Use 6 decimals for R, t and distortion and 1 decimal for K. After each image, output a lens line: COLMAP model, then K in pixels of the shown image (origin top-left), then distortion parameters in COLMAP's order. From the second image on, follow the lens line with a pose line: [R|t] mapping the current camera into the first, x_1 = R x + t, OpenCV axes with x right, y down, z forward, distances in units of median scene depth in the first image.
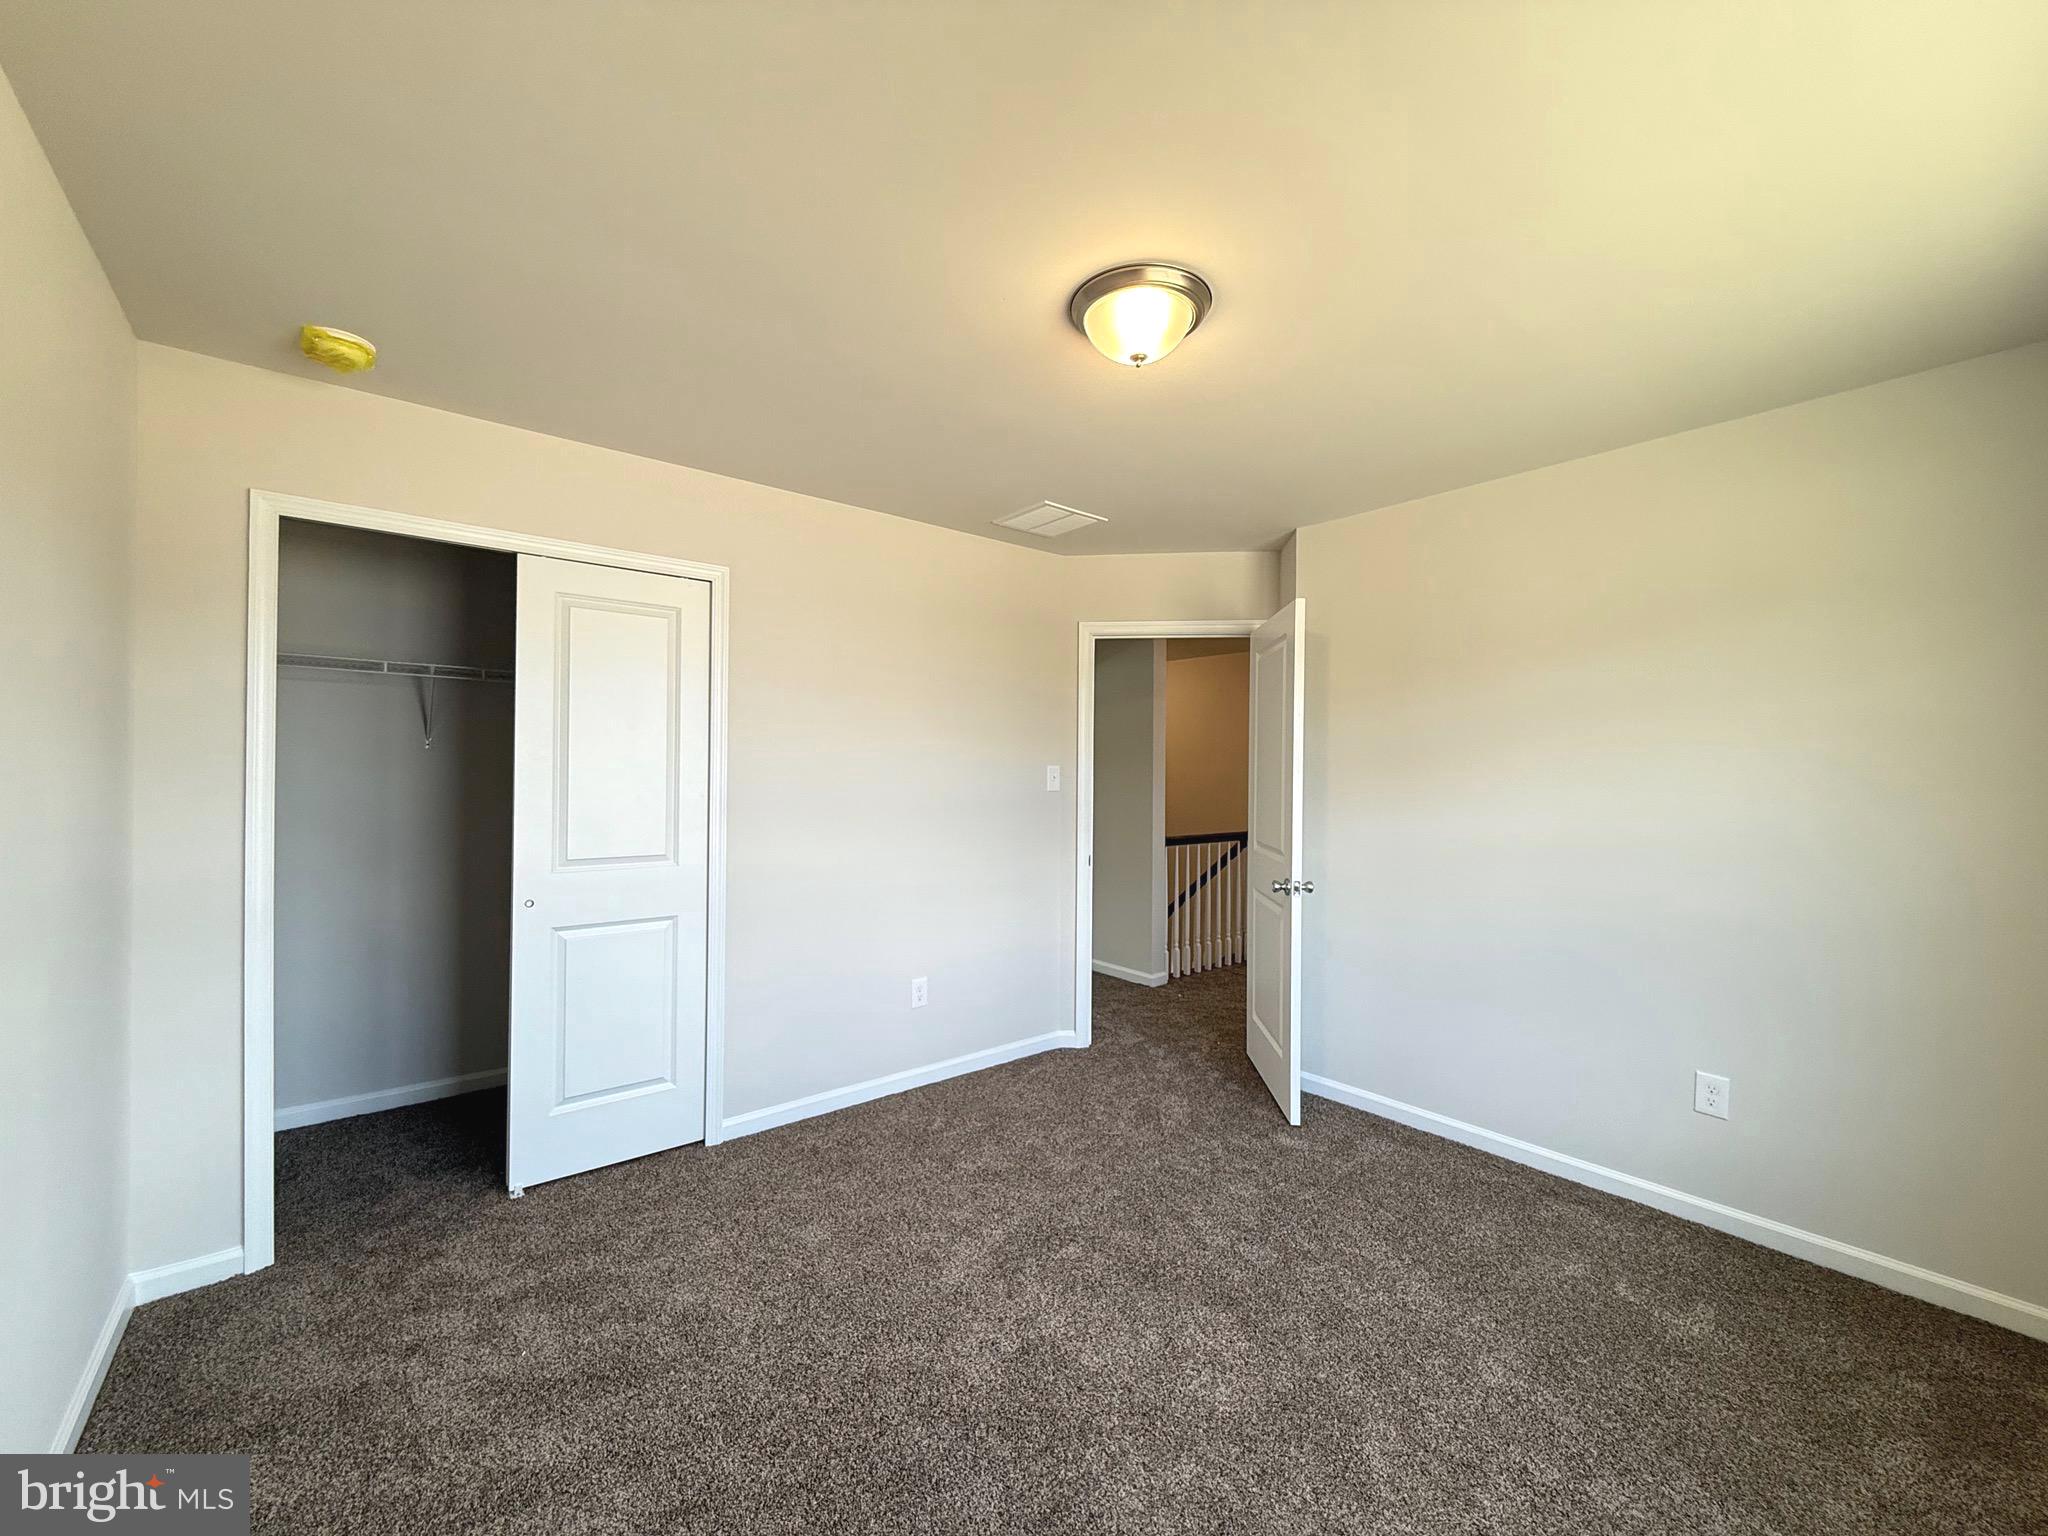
lens RADIAL K [[816.6, 0, 1029.3], [0, 816.6, 771.3], [0, 0, 1]] dist [-0.000771, 0.000636]
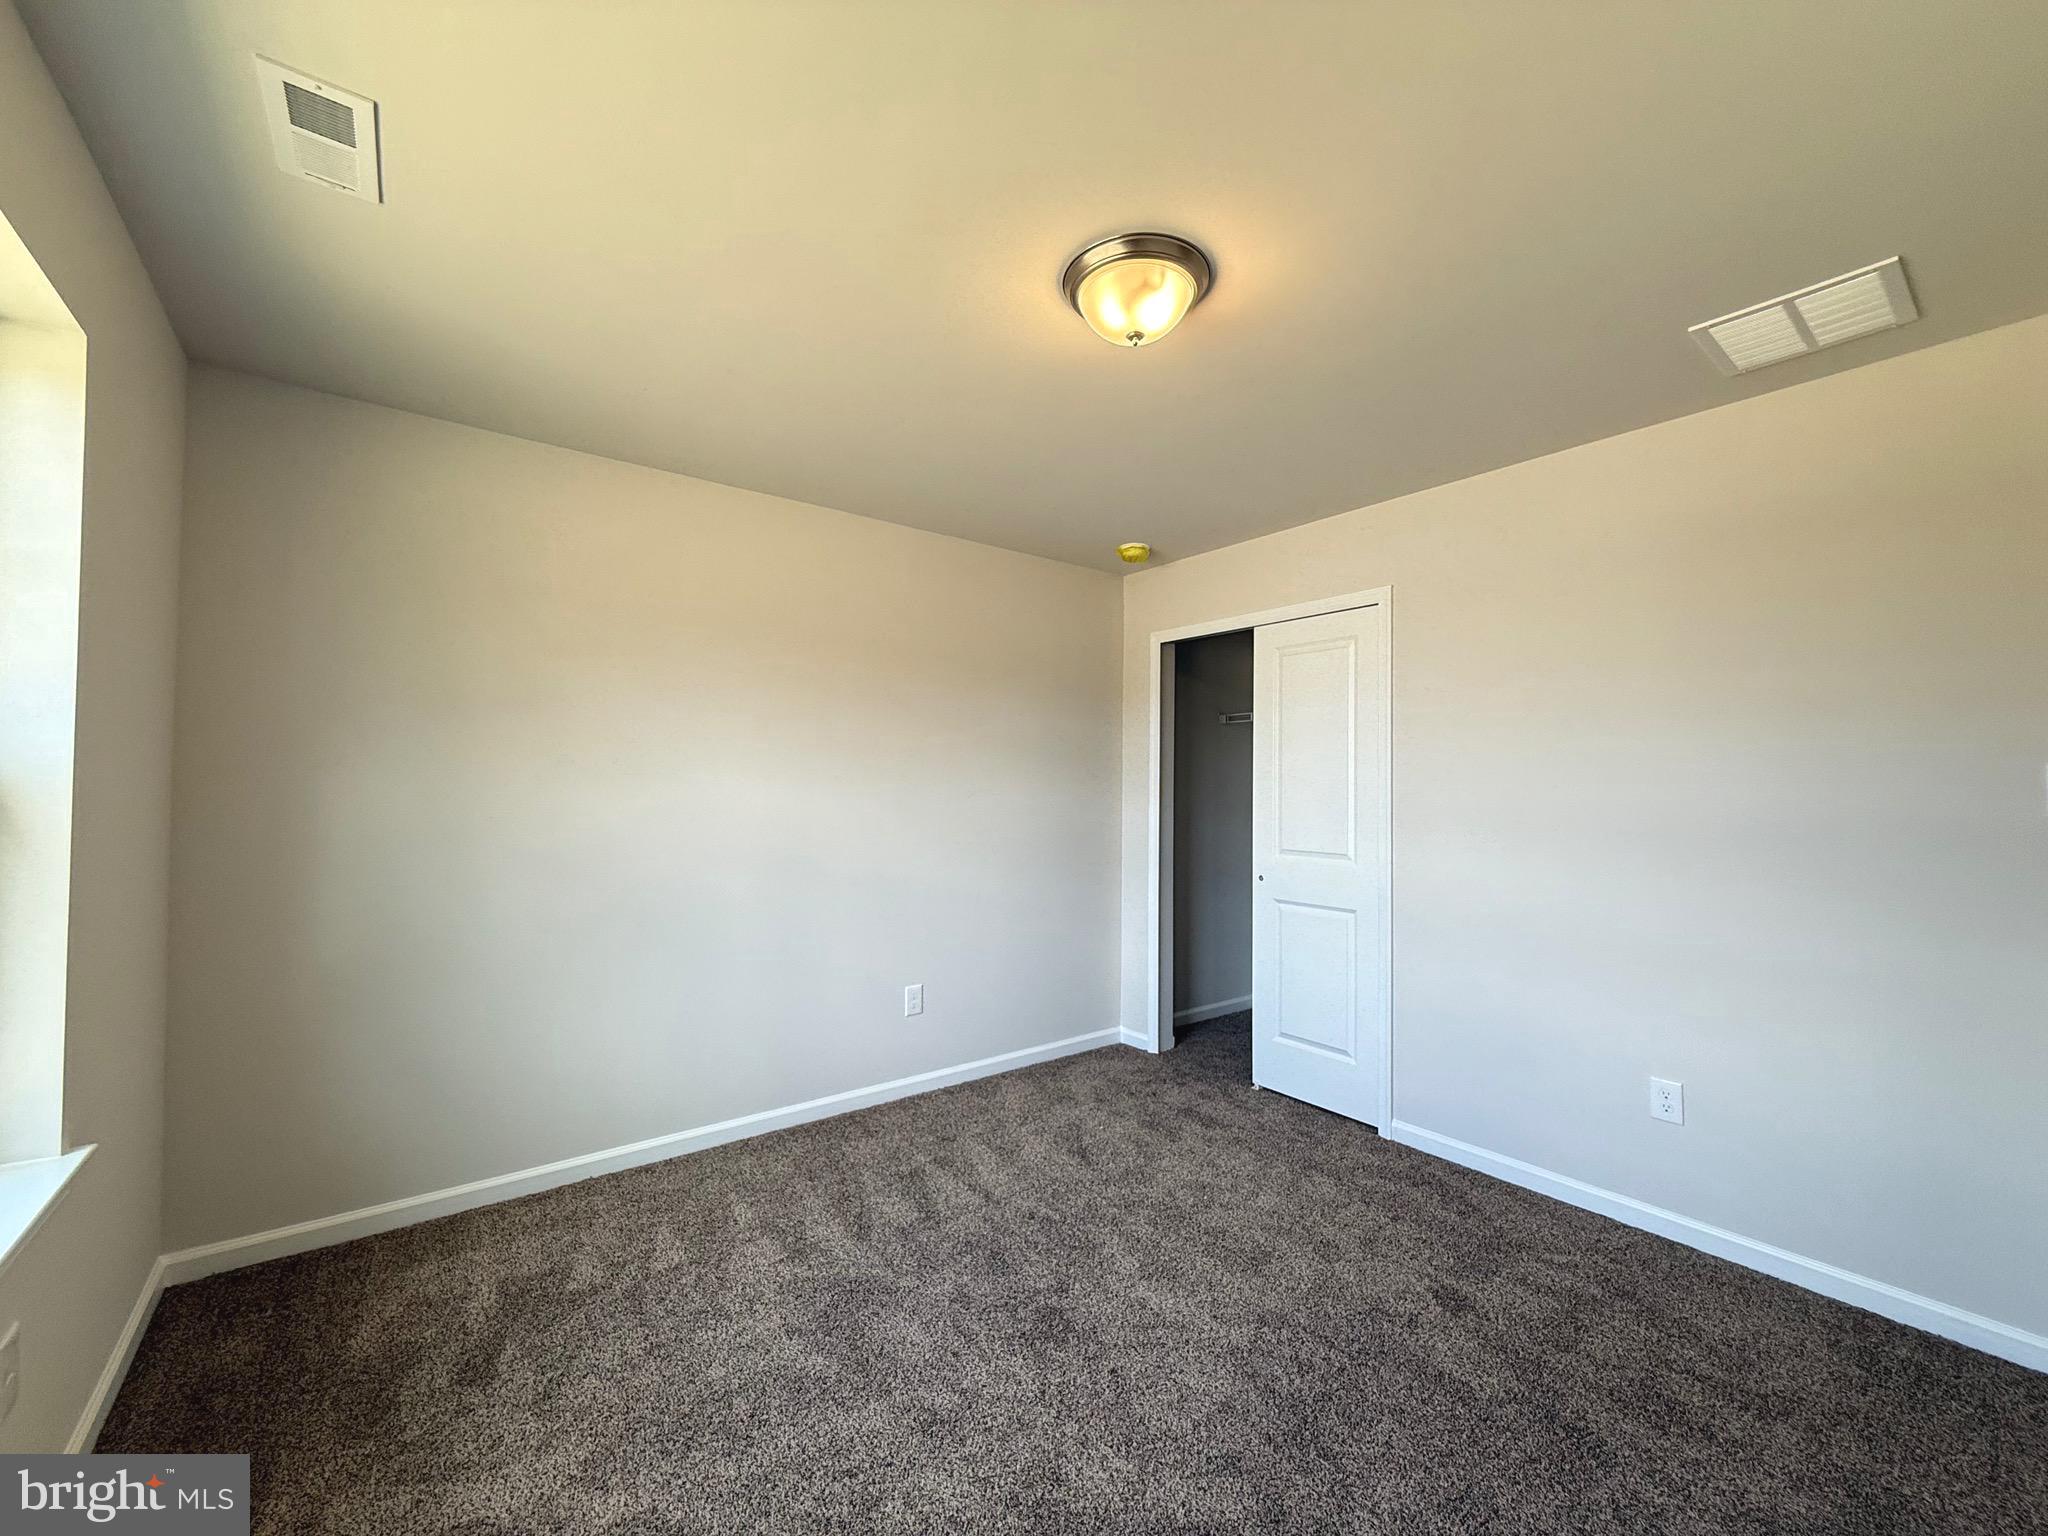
lens RADIAL K [[816.6, 0, 1029.3], [0, 816.6, 771.3], [0, 0, 1]] dist [-0.000771, 0.000636]
pose [[-0.028300, -0.024767, -0.999293, 0.838227], [-0.004134, 0.999687, -0.024660, 0.018398], [0.999591, 0.003433, -0.028394, 0.698869]]
